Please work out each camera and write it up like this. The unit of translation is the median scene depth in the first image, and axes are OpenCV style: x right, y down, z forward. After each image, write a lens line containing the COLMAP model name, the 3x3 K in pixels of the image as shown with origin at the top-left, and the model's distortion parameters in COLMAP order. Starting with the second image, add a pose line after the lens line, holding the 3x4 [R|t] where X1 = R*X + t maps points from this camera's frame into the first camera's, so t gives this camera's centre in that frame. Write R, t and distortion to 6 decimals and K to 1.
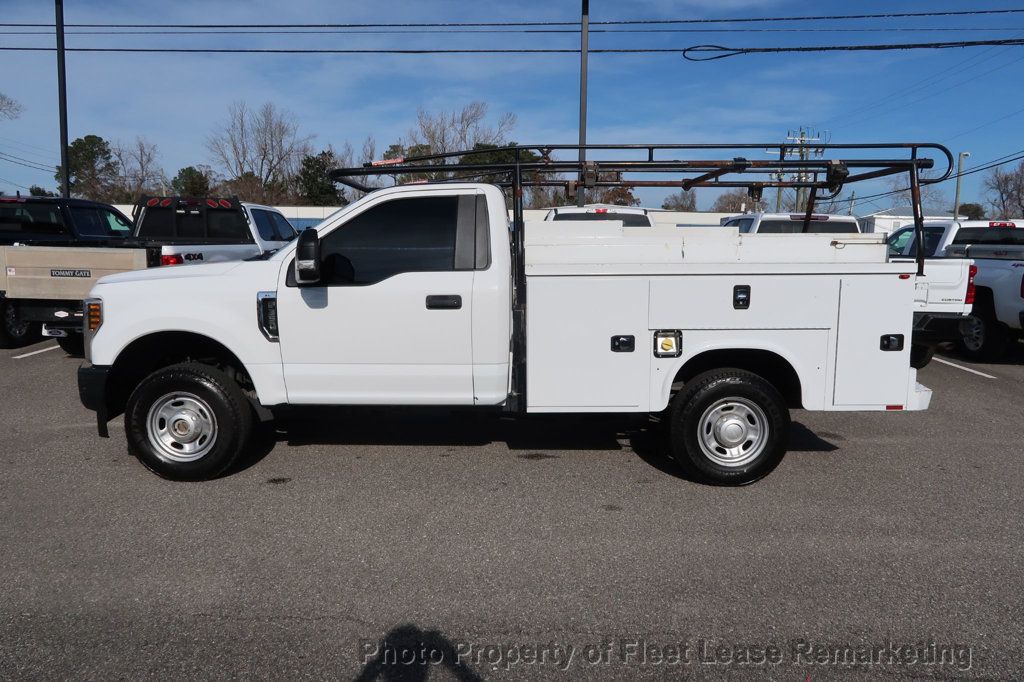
lens RADIAL K [[712.0, 0, 507.0], [0, 712.0, 342.9], [0, 0, 1]] dist [-0.033040, 0.014626]
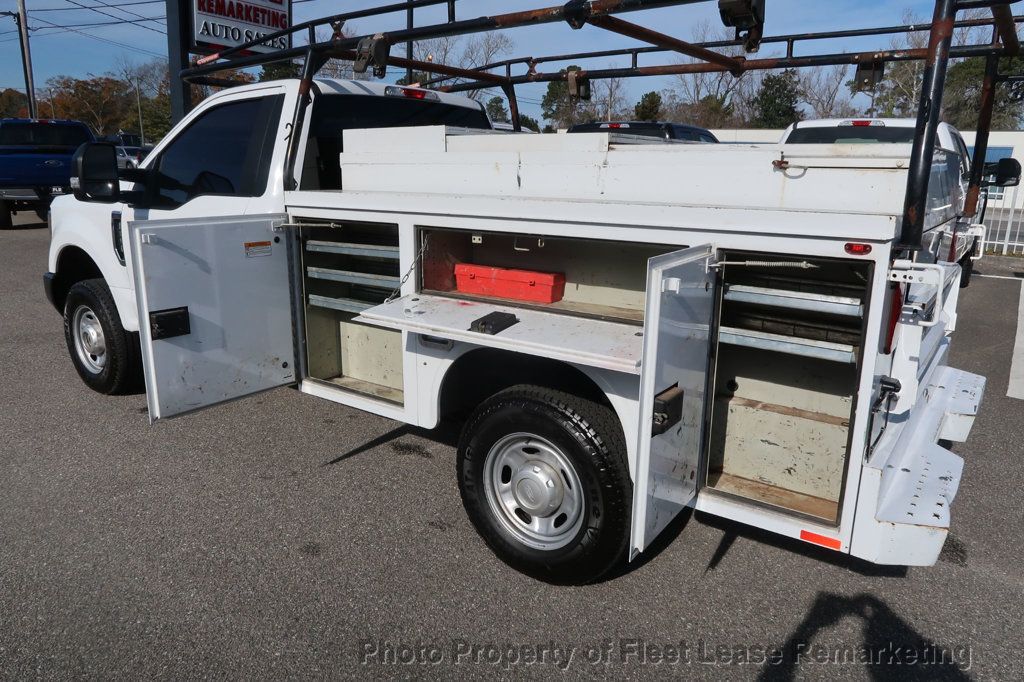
lens RADIAL K [[712.0, 0, 507.5], [0, 712.0, 338.5], [0, 0, 1]] dist [-0.033040, 0.014626]
pose [[0.806936, 0.150603, -0.571116, 0.585484], [-0.095634, 0.987501, 0.125282, -0.066524], [0.582845, -0.046477, 0.811253, 0.492662]]
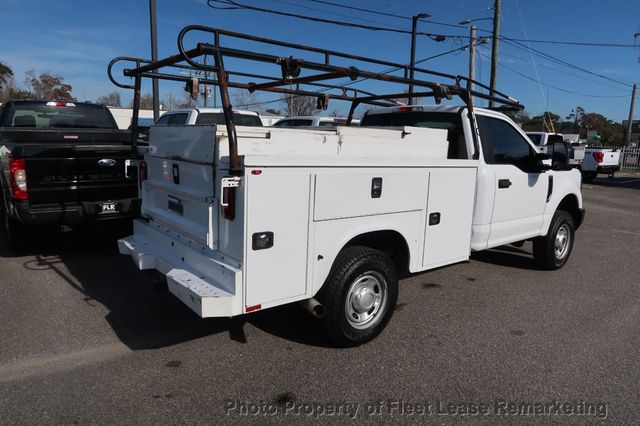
lens RADIAL K [[445.0, 0, 318.6], [0, 445.0, 211.0], [0, 0, 1]] dist [-0.033040, 0.014626]
pose [[0.770174, -0.100373, 0.629887, -0.611568], [0.073973, 0.994933, 0.068095, -0.089808], [-0.633530, -0.005851, 0.773696, 0.498700]]
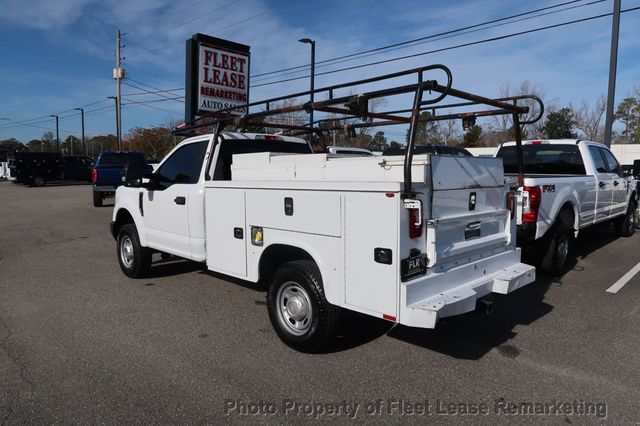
lens RADIAL K [[445.0, 0, 317.0], [0, 445.0, 210.8], [0, 0, 1]] dist [-0.033040, 0.014626]
pose [[0.702523, 0.058932, -0.709217, 0.876233], [-0.094550, 0.995460, -0.010941, -0.047367], [0.705352, 0.074743, 0.704905, 0.412585]]
